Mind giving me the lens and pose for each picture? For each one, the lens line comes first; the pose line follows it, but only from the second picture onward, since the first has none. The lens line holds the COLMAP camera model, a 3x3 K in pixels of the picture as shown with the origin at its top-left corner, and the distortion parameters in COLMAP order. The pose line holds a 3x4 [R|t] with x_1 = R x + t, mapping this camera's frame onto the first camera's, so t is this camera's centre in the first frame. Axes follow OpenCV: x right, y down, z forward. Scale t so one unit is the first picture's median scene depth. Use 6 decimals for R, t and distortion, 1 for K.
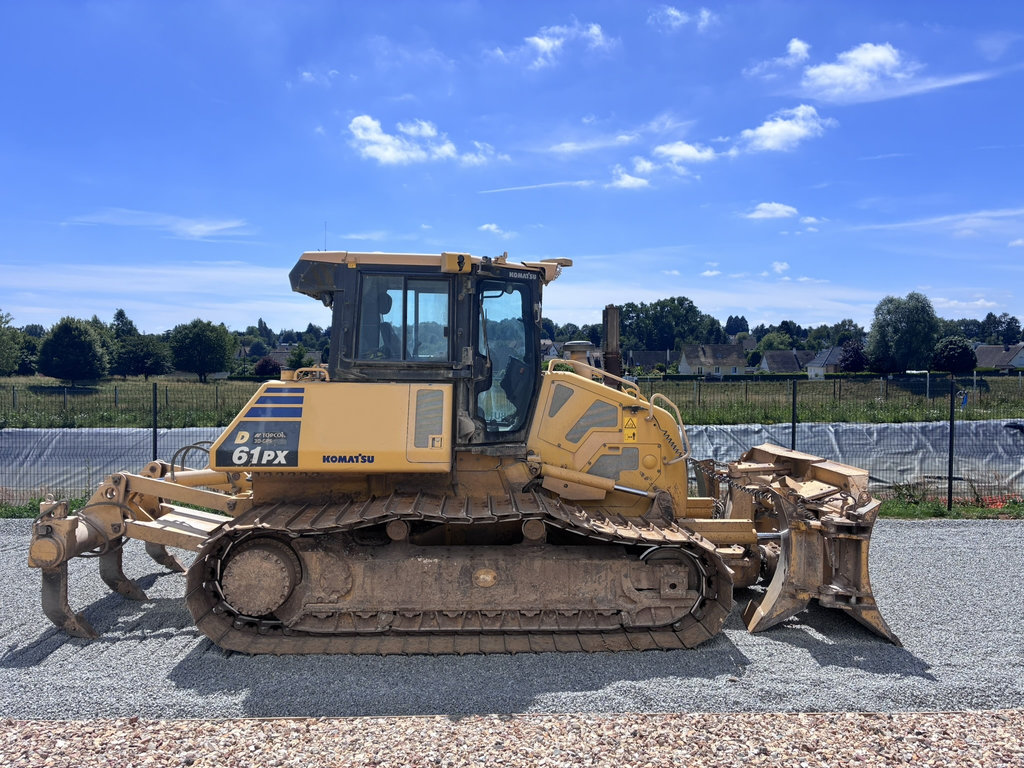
lens RADIAL K [[774.8, 0, 512.0], [0, 774.8, 384.0], [0, 0, 1]] dist [0.039468, -0.084527]
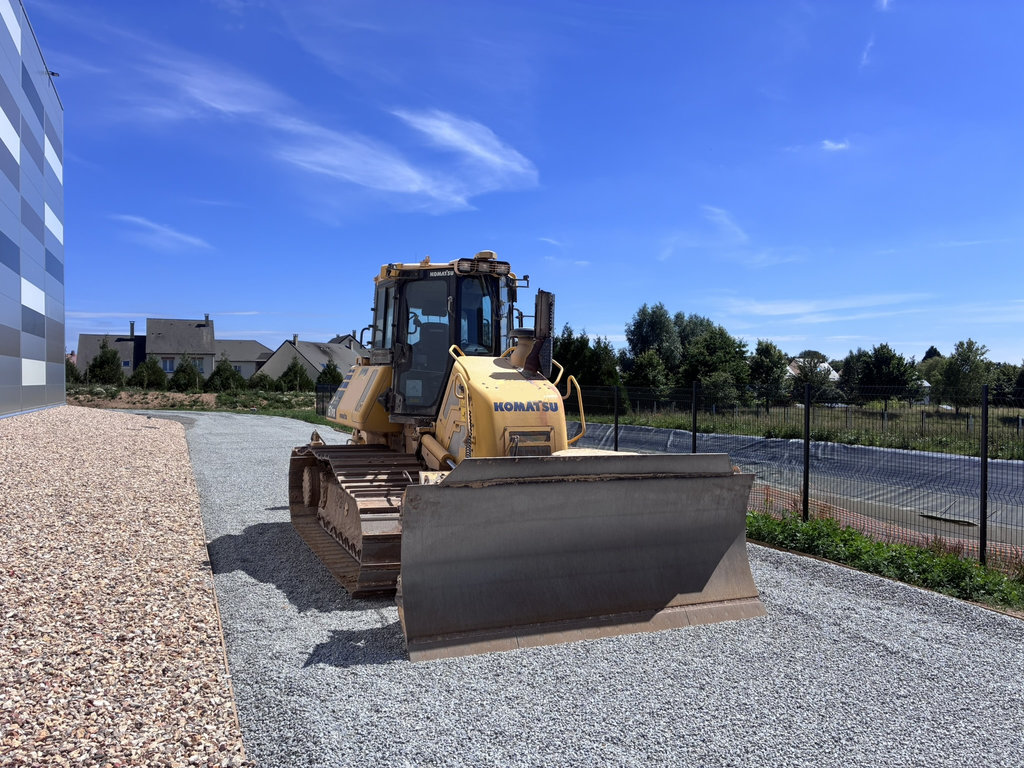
lens RADIAL K [[774.8, 0, 512.0], [0, 774.8, 384.0], [0, 0, 1]] dist [0.039468, -0.084527]
pose [[0.354256, -0.009914, -0.935096, 1.092674], [-0.031903, 0.999234, -0.022680, 0.047769], [0.934604, 0.037867, 0.353668, 0.660025]]
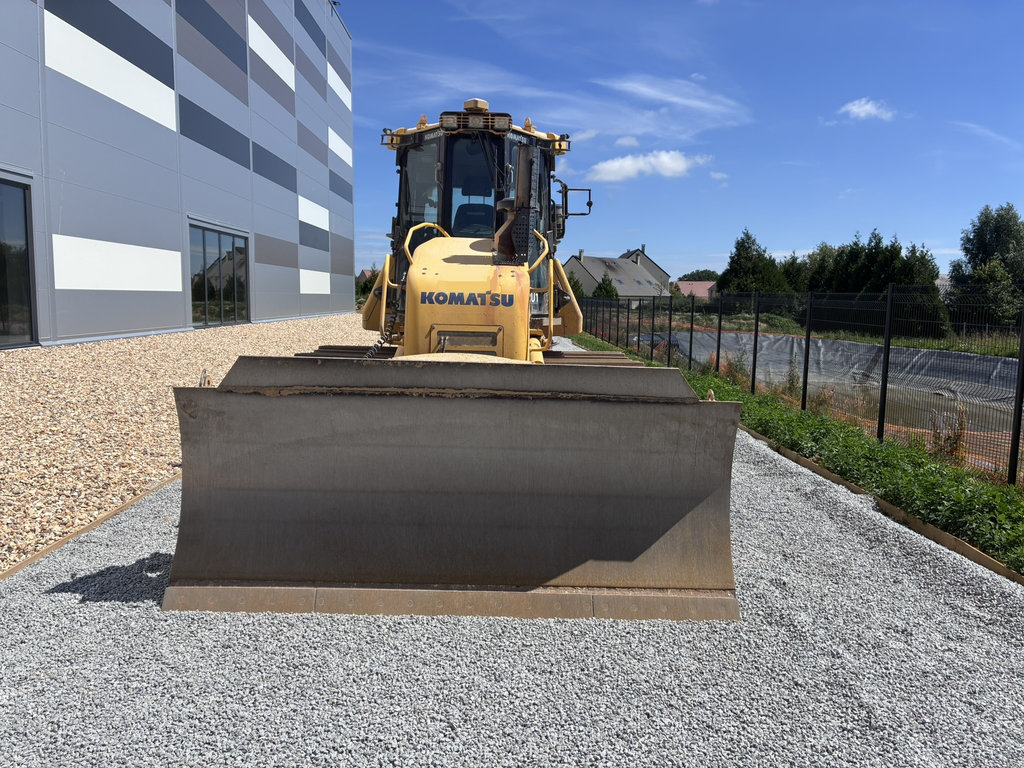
lens RADIAL K [[774.8, 0, 512.0], [0, 774.8, 384.0], [0, 0, 1]] dist [0.039468, -0.084527]
pose [[-0.046429, 0.095023, -0.994392, 0.929949], [-0.047573, 0.994125, 0.097219, 0.060344], [0.997788, 0.051820, -0.041636, 1.092635]]
